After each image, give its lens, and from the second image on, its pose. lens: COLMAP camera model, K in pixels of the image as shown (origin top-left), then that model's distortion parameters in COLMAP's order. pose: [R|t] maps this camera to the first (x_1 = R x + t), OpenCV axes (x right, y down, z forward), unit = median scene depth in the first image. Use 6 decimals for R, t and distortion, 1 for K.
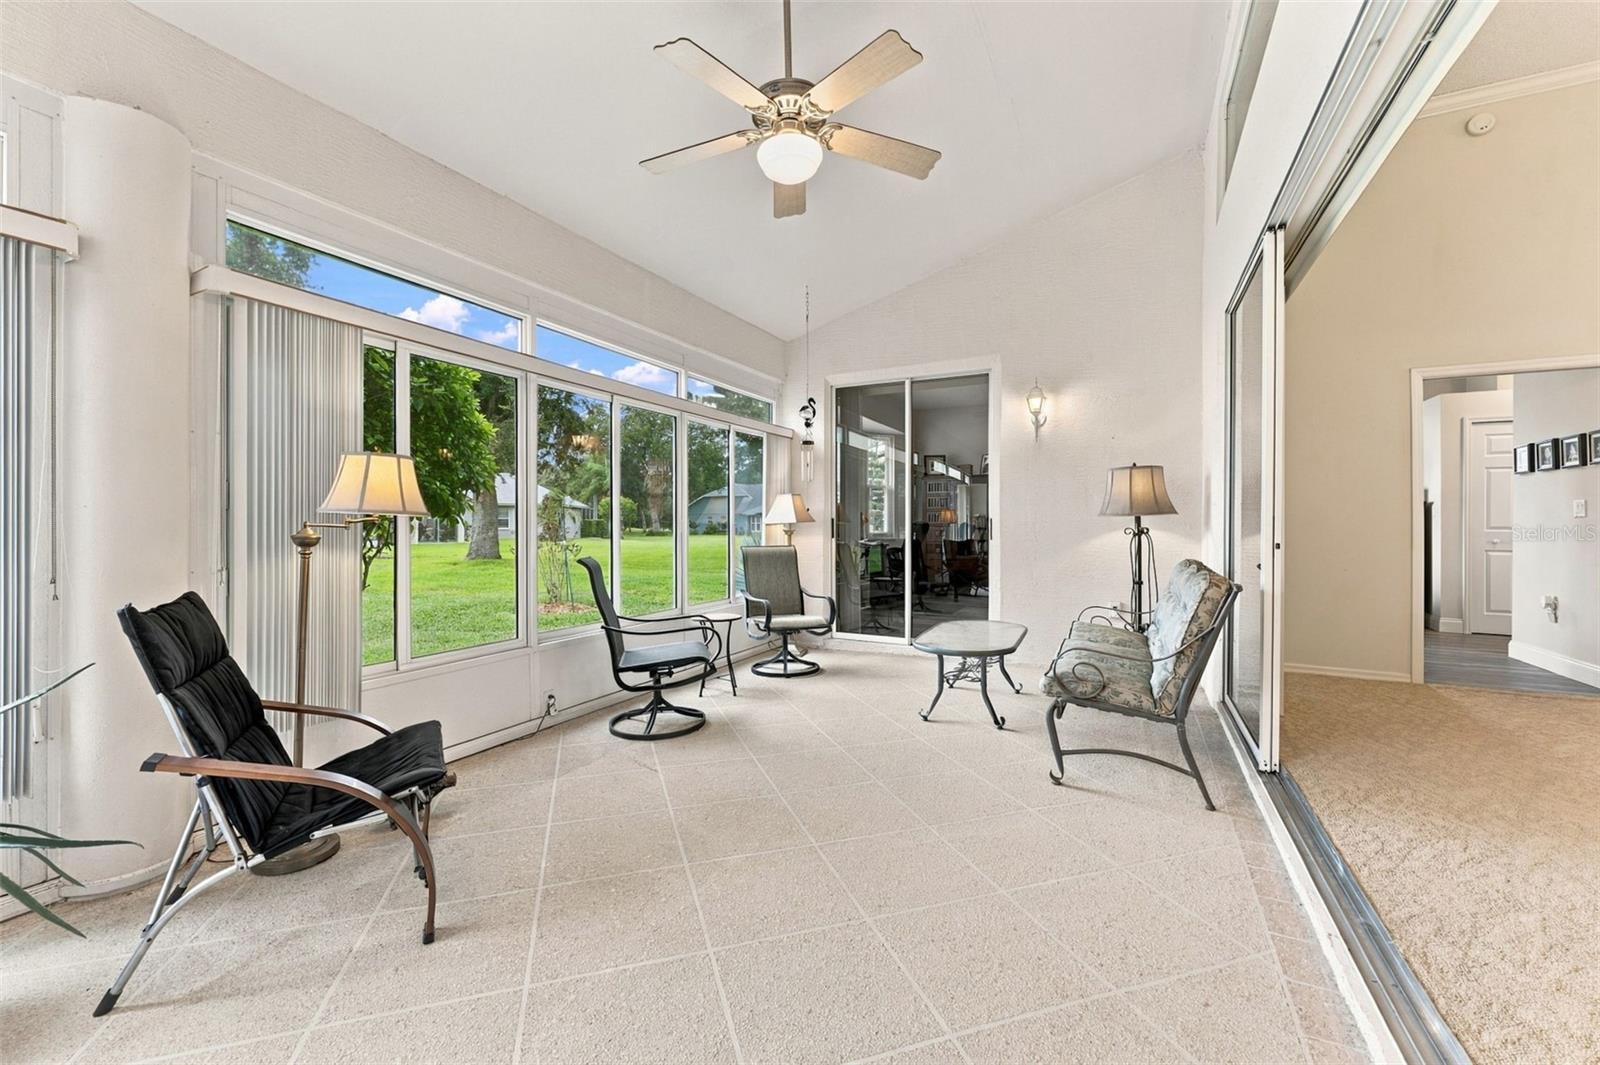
lens RADIAL K [[640.1, 0, 804.2], [0, 640.1, 527.2], [0, 0, 1]] dist [-0.000901, -0.000150]
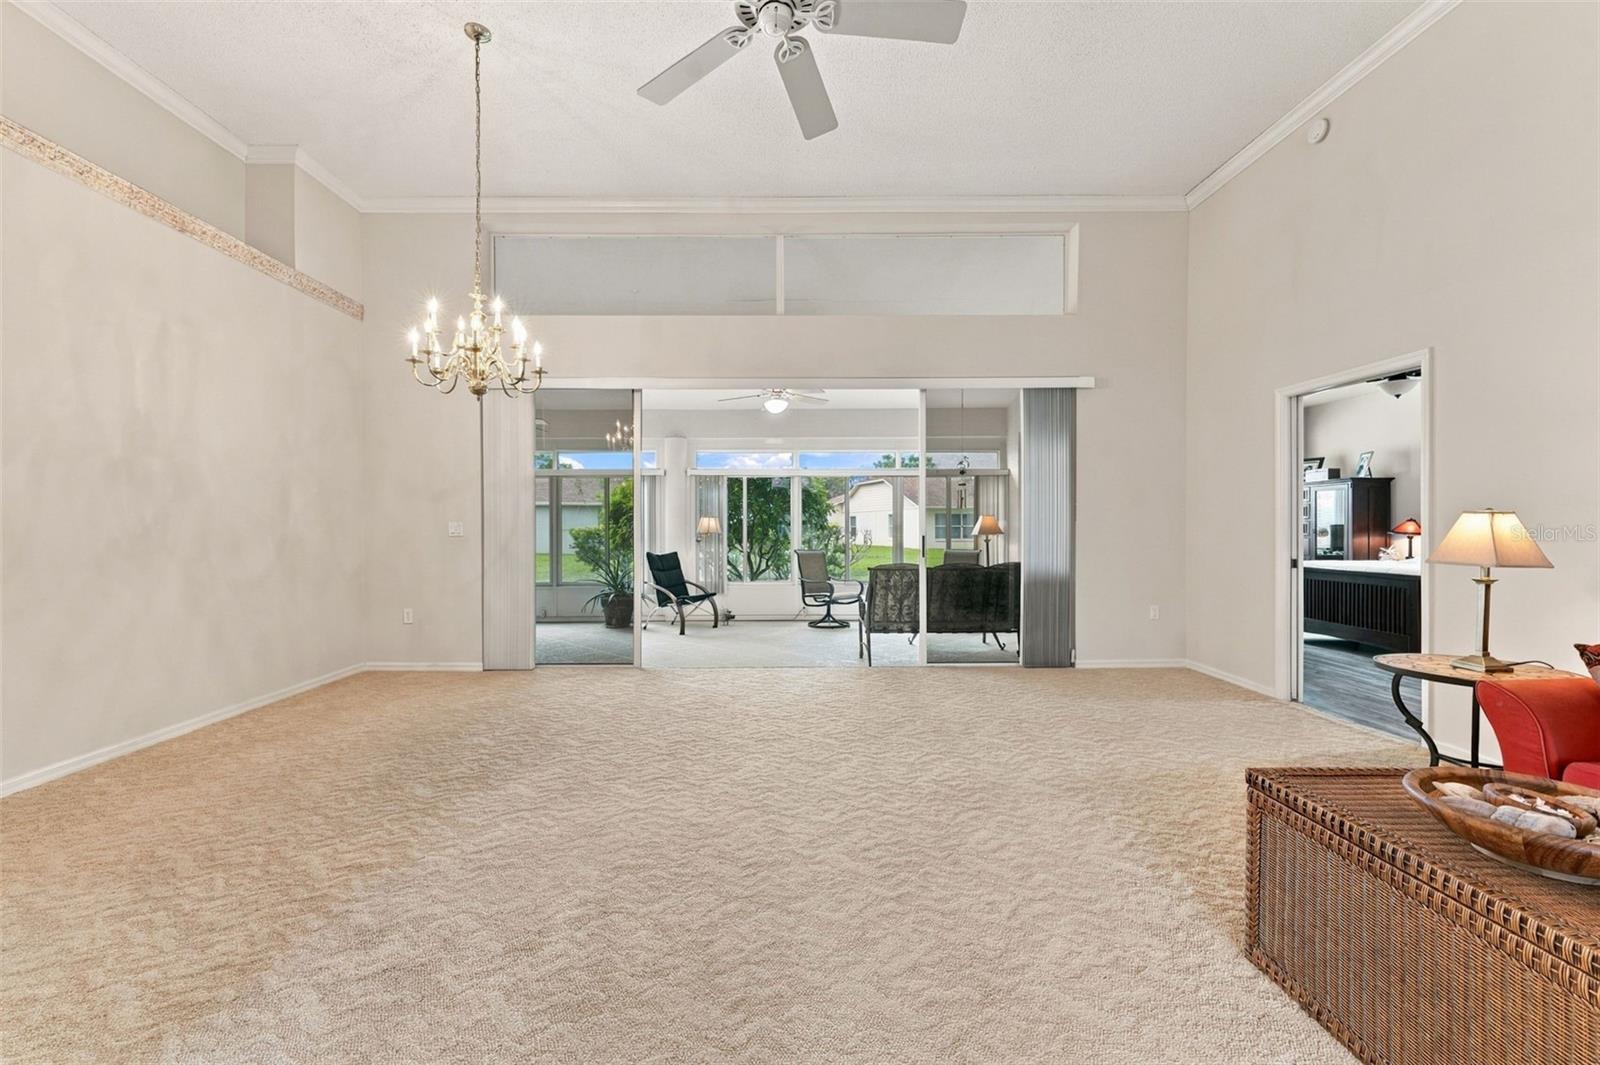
lens RADIAL K [[640.1, 0, 804.2], [0, 640.1, 527.2], [0, 0, 1]] dist [-0.000901, -0.000150]
pose [[0.476677, -0.003204, -0.879072, 1.889829], [0.001819, 0.999995, -0.002659, -0.033380], [0.879076, -0.000331, 0.476681, -0.162283]]
